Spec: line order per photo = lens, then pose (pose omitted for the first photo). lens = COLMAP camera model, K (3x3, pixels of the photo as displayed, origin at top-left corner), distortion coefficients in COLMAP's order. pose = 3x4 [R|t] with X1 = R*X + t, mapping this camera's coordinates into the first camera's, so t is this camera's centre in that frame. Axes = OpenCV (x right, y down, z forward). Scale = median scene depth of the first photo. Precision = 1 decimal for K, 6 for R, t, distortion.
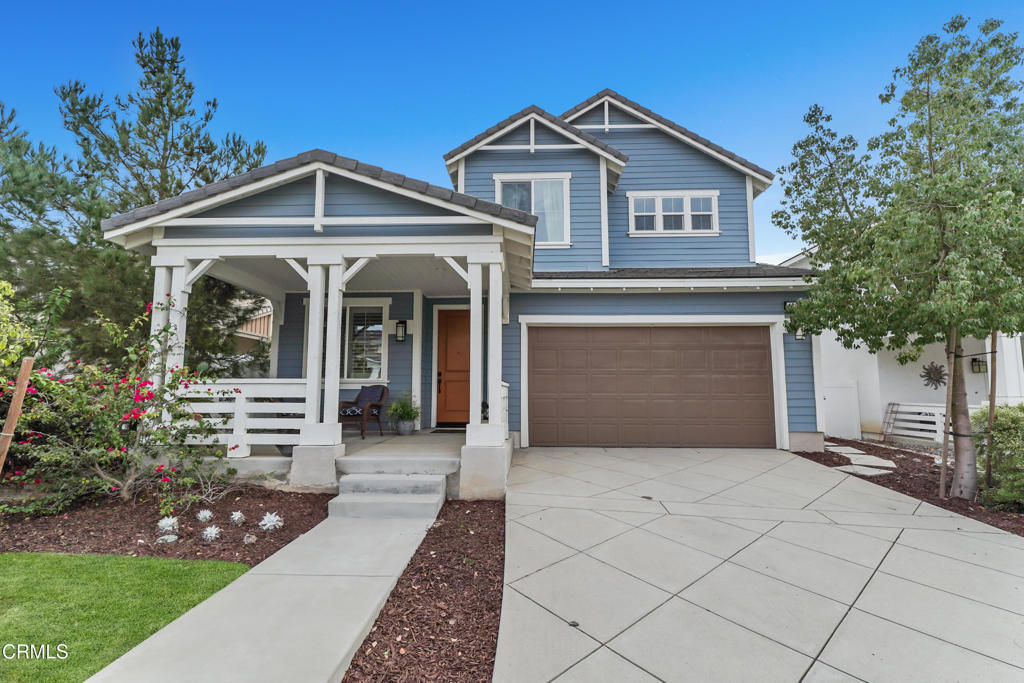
lens RADIAL K [[476.5, 0, 505.9], [0, 476.5, 339.6], [0, 0, 1]] dist [0.005235, 0.000210]
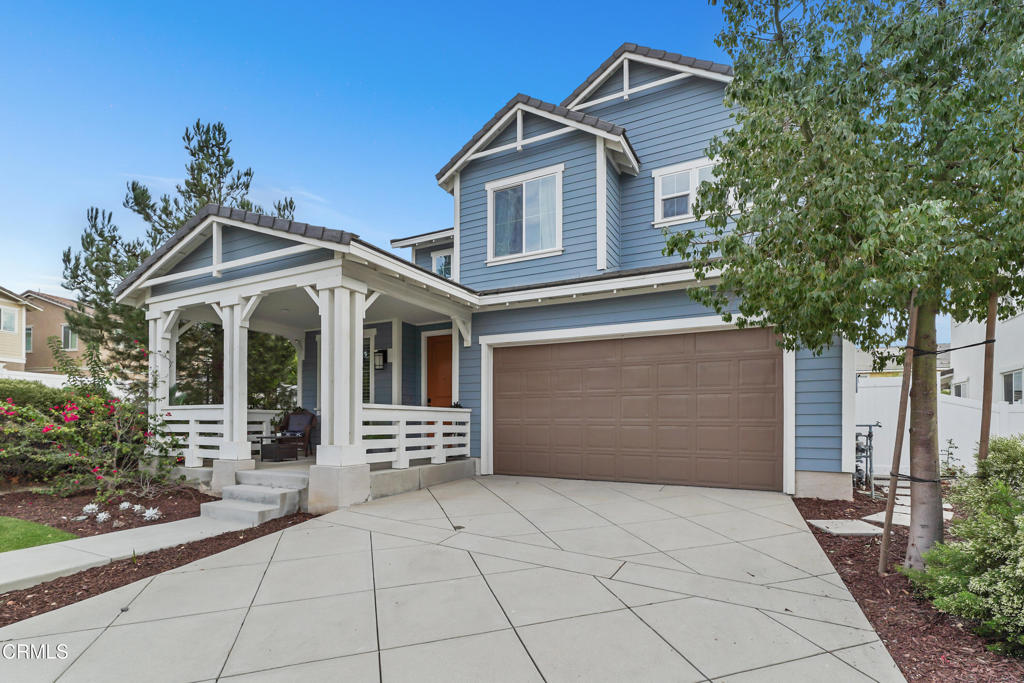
lens RADIAL K [[500.2, 0, 511.1], [0, 500.2, 415.6], [0, 0, 1]] dist [0.005969, 0.000500]
pose [[0.898955, -0.004339, -0.438020, 0.512345], [0.045026, 0.995570, 0.082545, 0.025796], [0.435721, -0.093926, 0.895168, 0.126189]]
